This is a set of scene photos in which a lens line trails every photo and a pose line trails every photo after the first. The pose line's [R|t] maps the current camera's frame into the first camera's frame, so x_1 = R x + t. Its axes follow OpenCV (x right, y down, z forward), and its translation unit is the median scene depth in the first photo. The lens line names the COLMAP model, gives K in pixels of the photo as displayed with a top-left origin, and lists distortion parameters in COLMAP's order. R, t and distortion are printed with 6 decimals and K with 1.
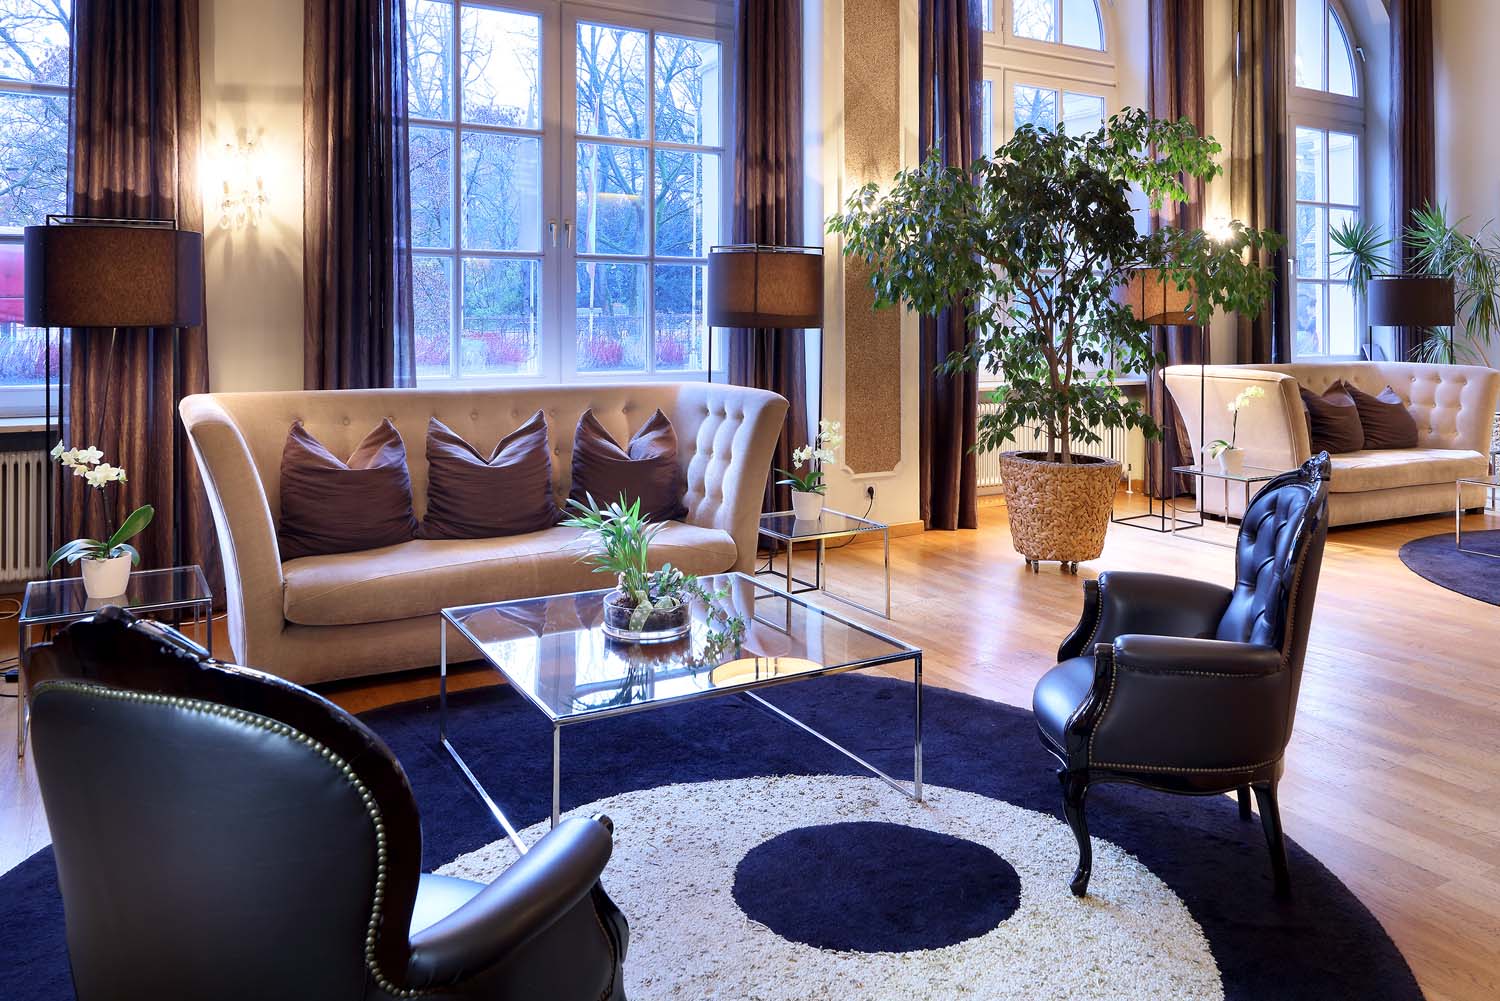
lens RADIAL K [[1126.7, 0, 745.1], [0, 1126.7, 322.1], [0, 0, 1]] dist [0.003668, -0.002489]
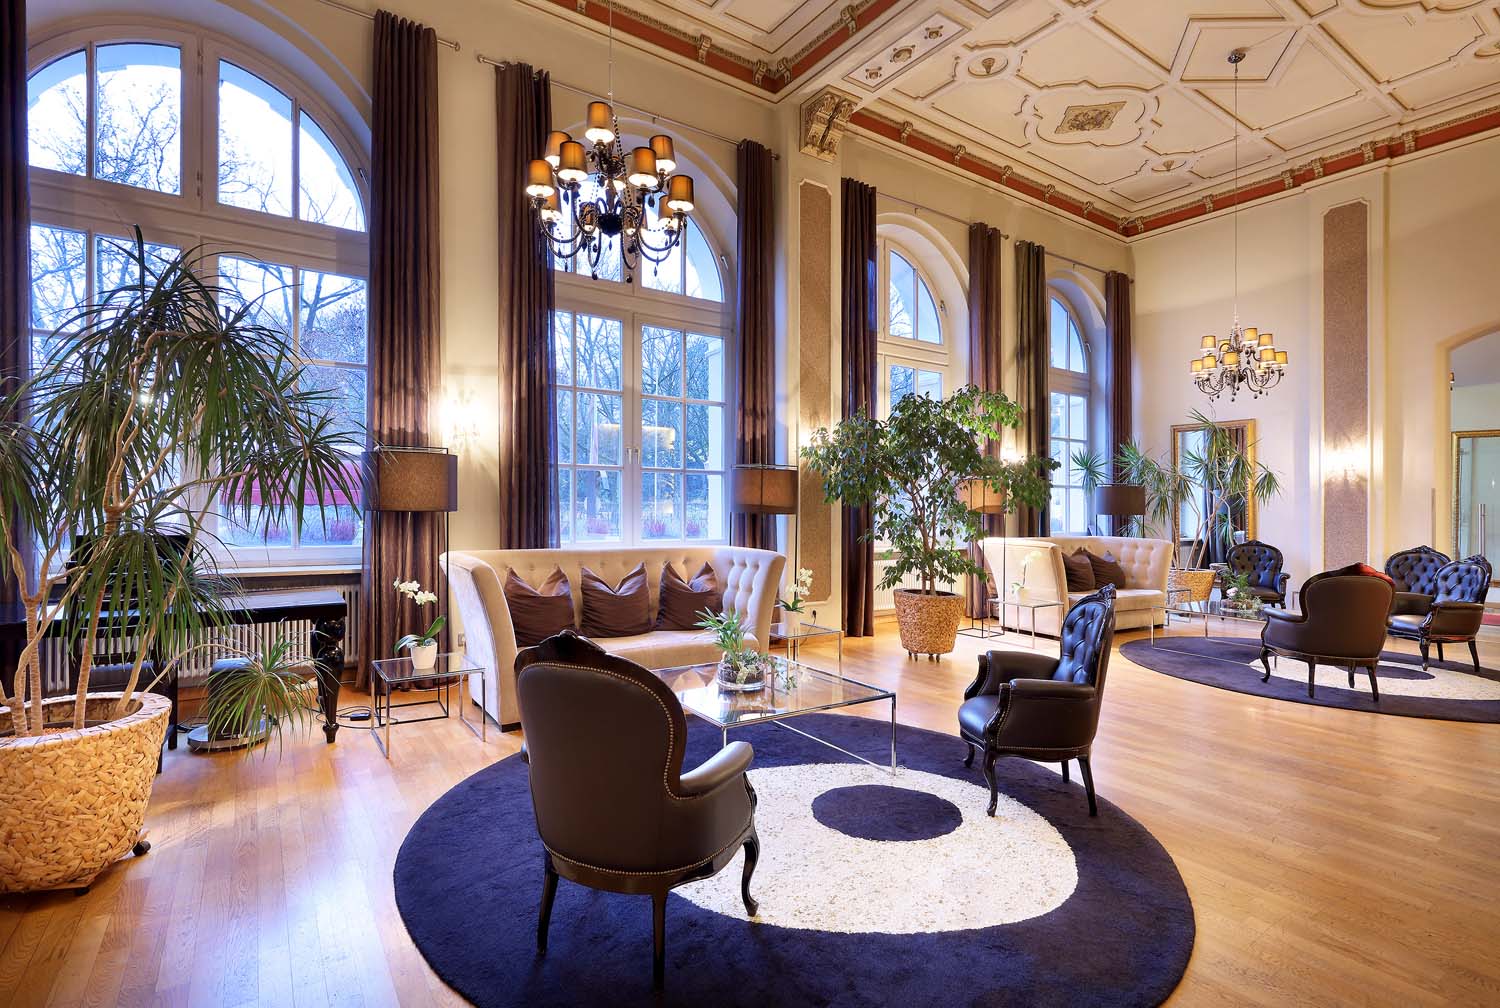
lens RADIAL K [[732.2, 0, 750.0], [0, 732.2, 504.0], [0, 0, 1]] dist [0.001070, -0.000359]
pose [[0.997215, 0.009863, 0.073927, -0.073040], [-0.009445, 0.999937, -0.005998, -0.002479], [-0.073982, 0.005283, 0.997246, -0.072331]]
